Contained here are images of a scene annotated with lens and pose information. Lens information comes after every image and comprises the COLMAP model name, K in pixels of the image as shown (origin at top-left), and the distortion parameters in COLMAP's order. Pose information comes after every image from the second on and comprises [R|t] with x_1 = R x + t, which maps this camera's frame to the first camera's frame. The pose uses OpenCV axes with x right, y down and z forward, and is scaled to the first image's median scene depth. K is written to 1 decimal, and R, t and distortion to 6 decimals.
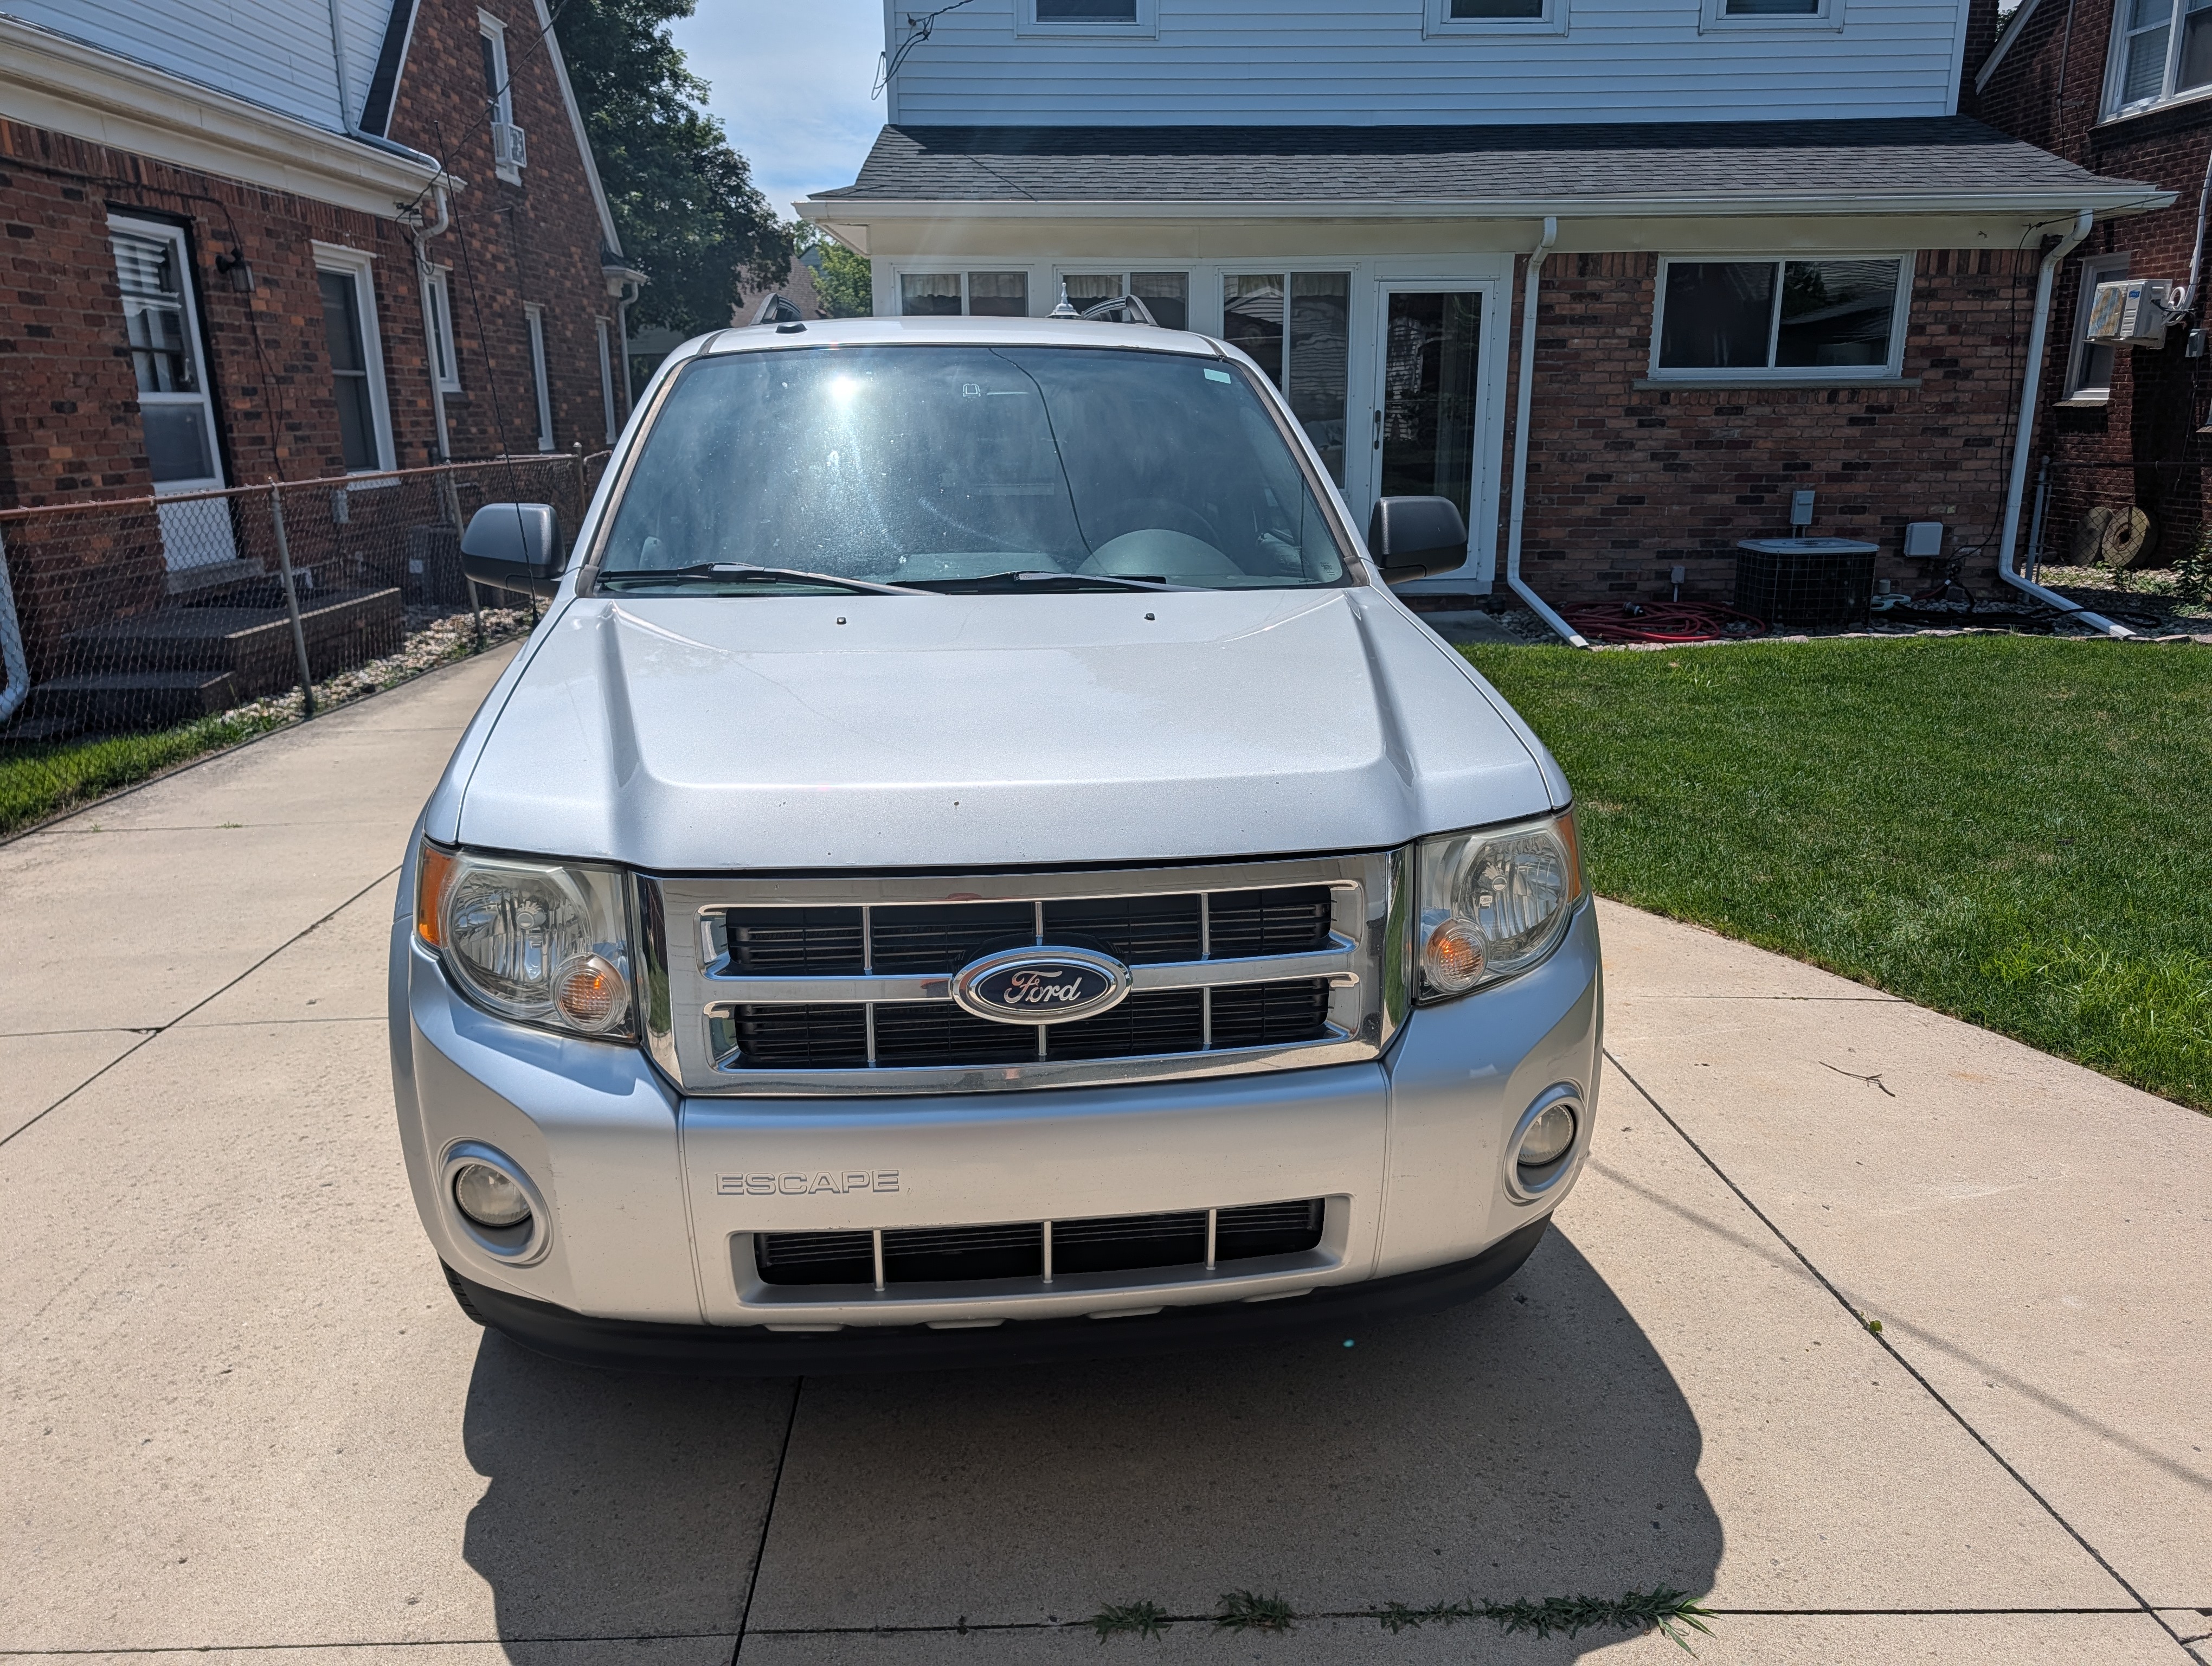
lens RADIAL K [[1588.9, 0, 1107.3], [0, 1588.9, 832.7], [0, 0, 1]] dist [0.006075, -0.003534]
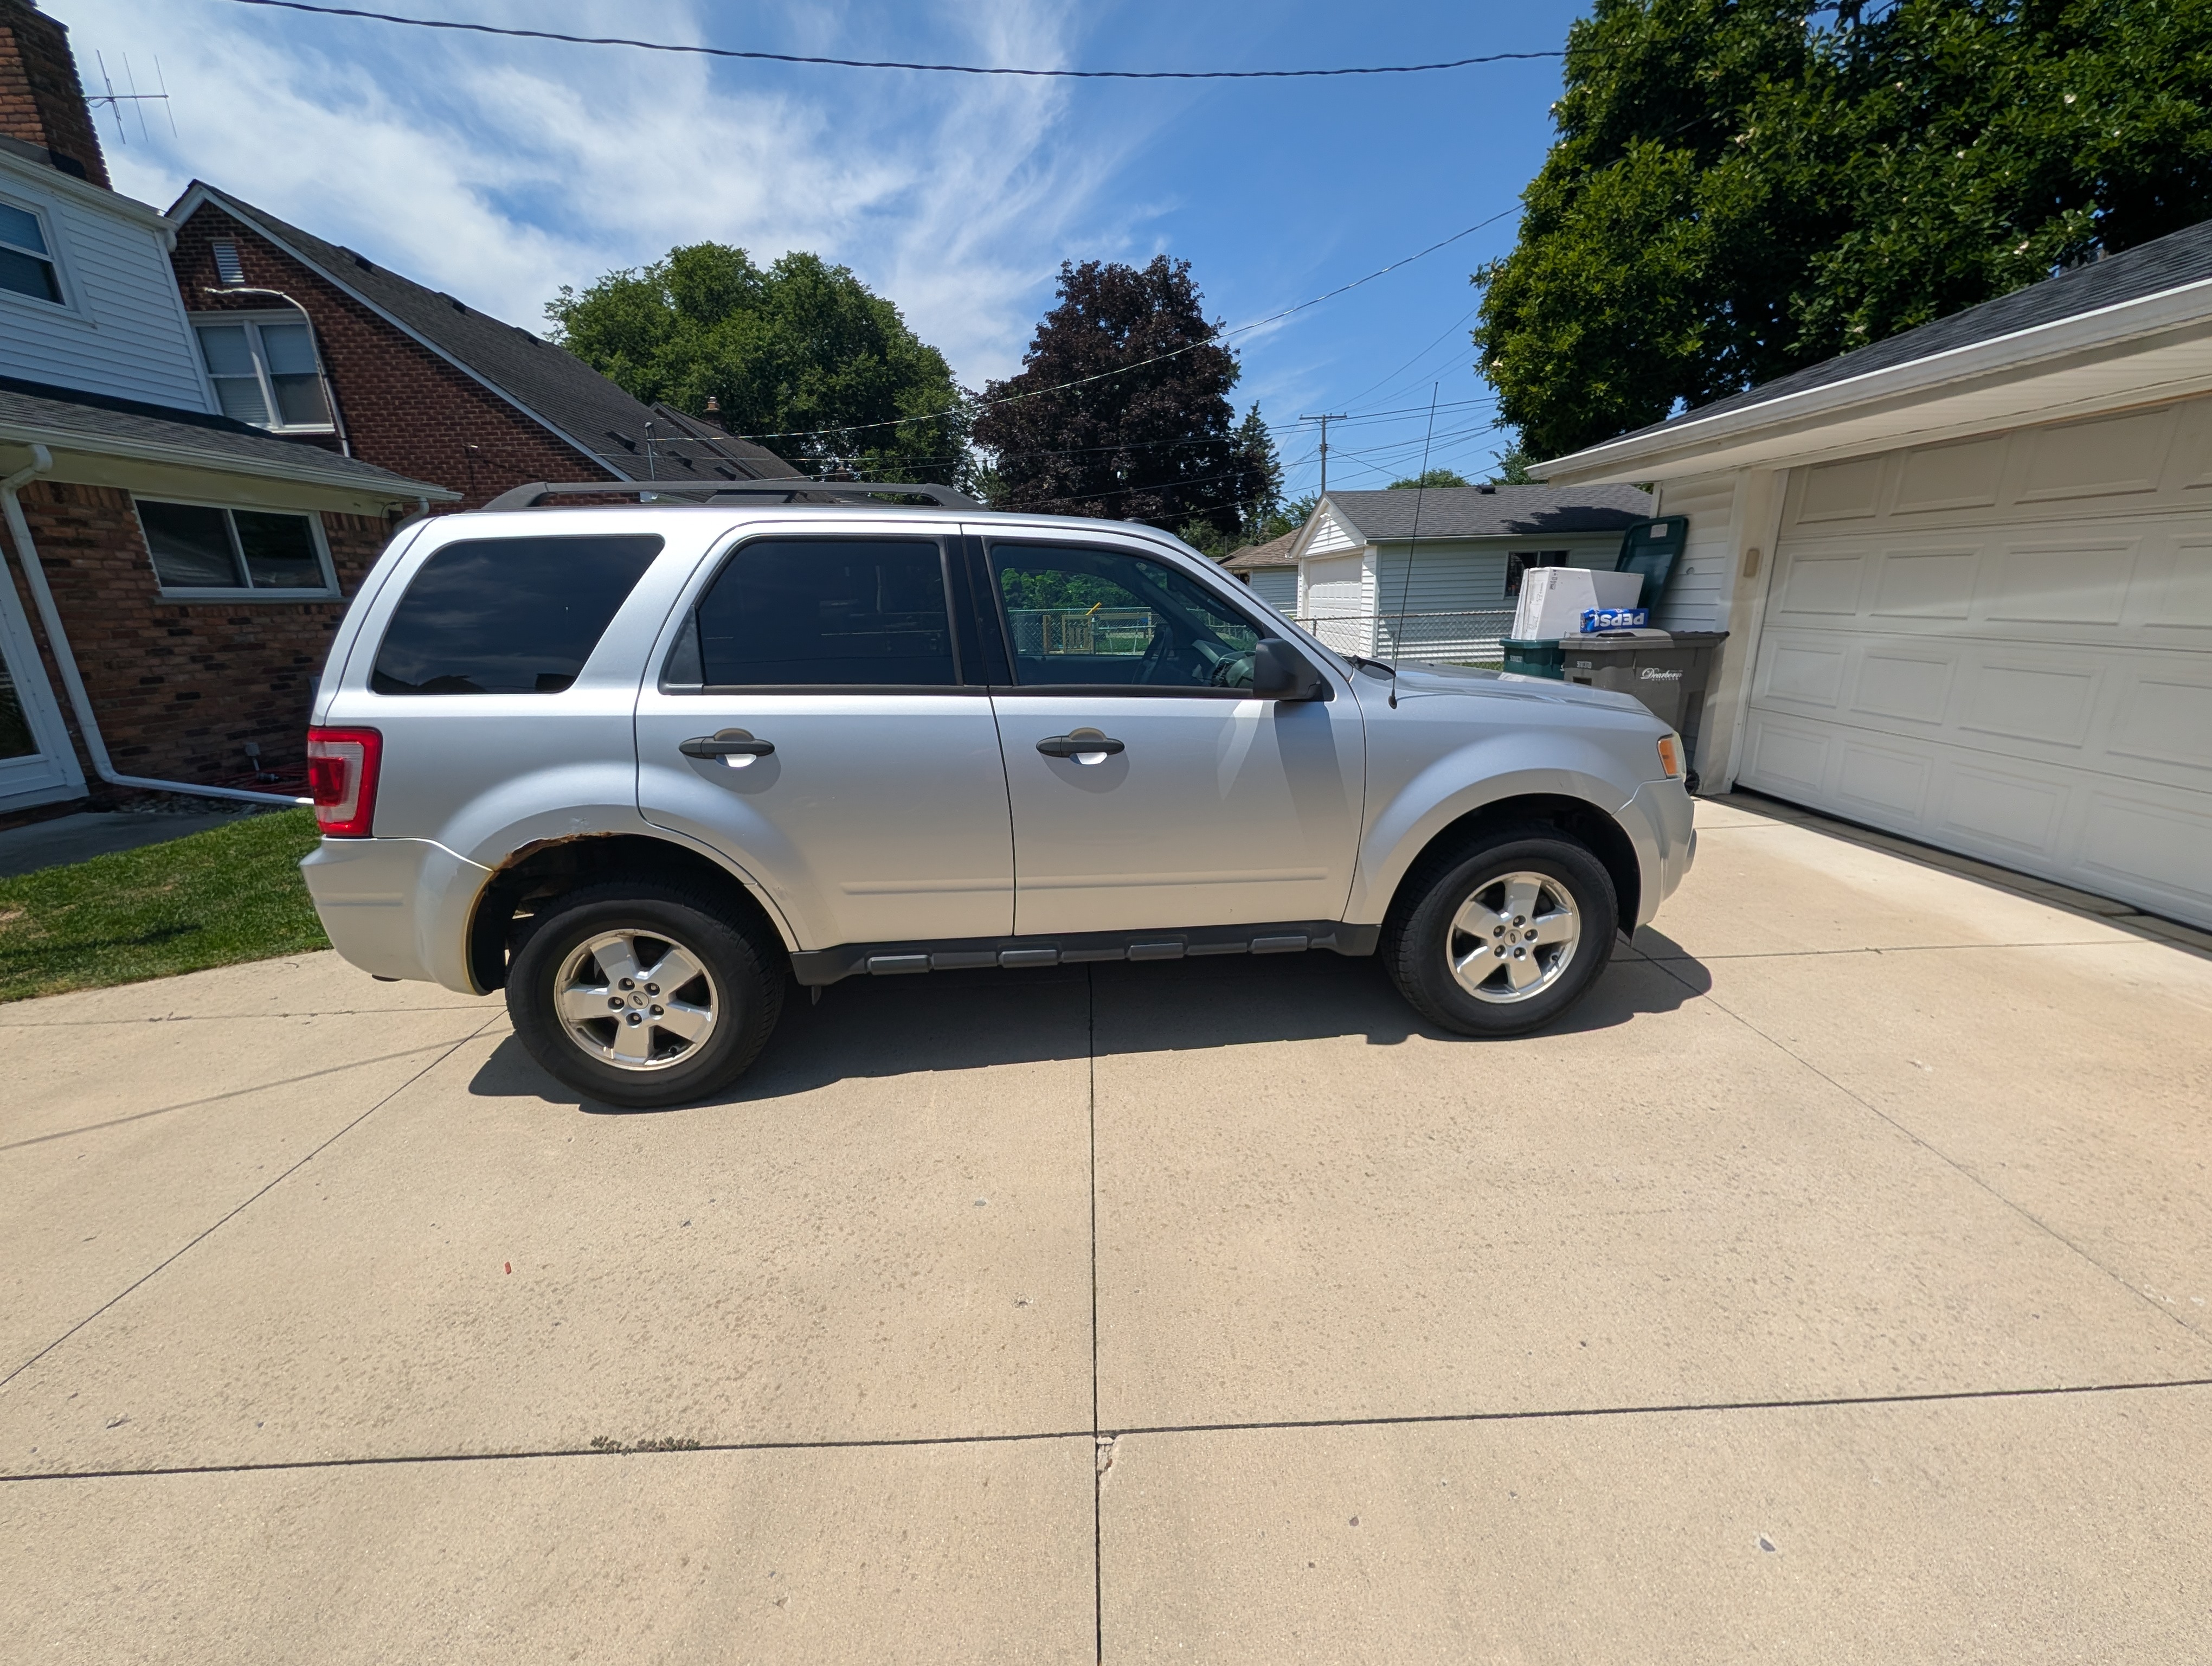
lens RADIAL K [[855.1, 0, 1105.8], [0, 855.1, 811.2], [0, 0, 1]] dist [0.003841, 0.000471]
pose [[0.019623, -0.237904, 0.971090, -0.309152], [0.285817, 0.932079, 0.222571, -0.075257], [-0.958083, 0.273187, 0.086287, 0.307282]]
